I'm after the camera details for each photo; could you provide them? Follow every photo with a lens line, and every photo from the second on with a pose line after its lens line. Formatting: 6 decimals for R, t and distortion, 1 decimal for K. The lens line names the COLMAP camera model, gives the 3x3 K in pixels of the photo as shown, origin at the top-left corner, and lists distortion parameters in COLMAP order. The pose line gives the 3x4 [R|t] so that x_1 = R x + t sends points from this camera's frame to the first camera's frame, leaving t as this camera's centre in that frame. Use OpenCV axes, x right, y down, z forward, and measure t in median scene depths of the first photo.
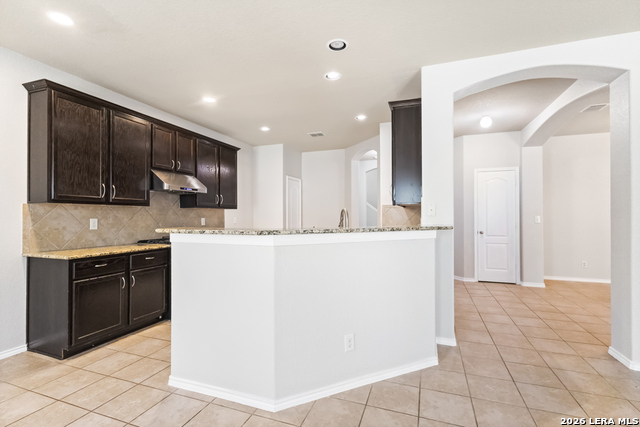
lens RADIAL K [[302.6, 0, 320.0], [0, 302.6, 213.5], [0, 0, 1]] dist [-0.001597, -0.000050]
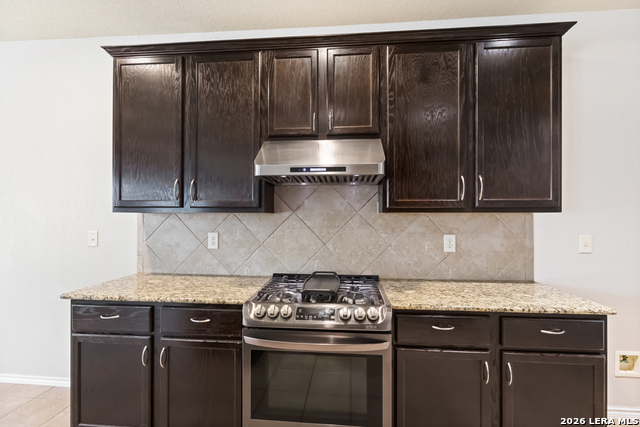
lens RADIAL K [[293.1, 0, 319.9], [0, 293.1, 216.5], [0, 0, 1]] dist [0.000589, -0.000075]
pose [[0.263320, 0.000268, -0.964708, -0.054225], [0.005293, 0.999985, 0.001723, -0.018635], [0.964694, -0.005560, 0.263315, 1.040866]]
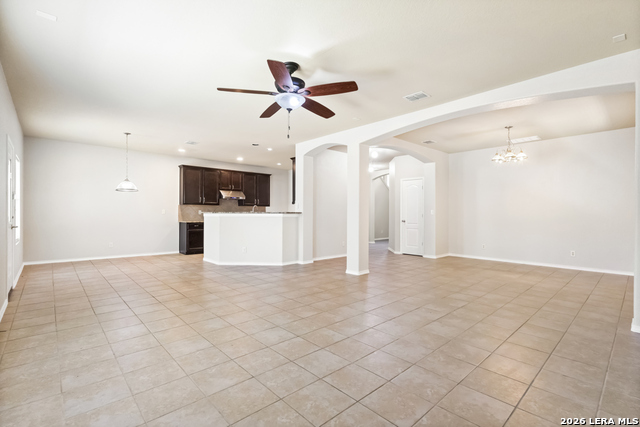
lens RADIAL K [[302.6, 0, 320.0], [0, 302.6, 213.5], [0, 0, 1]] dist [-0.001597, -0.000050]
pose [[0.885738, 0.008168, -0.464114, 1.408778], [-0.002444, 0.999913, 0.012933, 0.009489], [0.464179, -0.010321, 0.885681, -0.863090]]
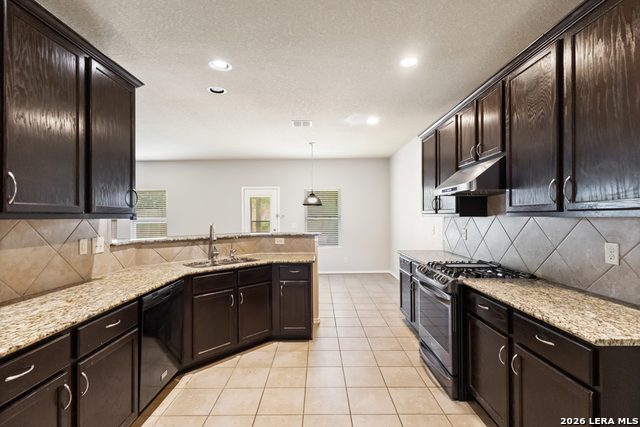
lens RADIAL K [[293.1, 0, 319.9], [0, 293.1, 216.5], [0, 0, 1]] dist [0.000589, -0.000075]
pose [[-0.939162, -0.002580, -0.343465, 0.063701], [0.000419, 0.999962, -0.008657, -0.019122], [0.343474, -0.008275, -0.939126, 1.744841]]
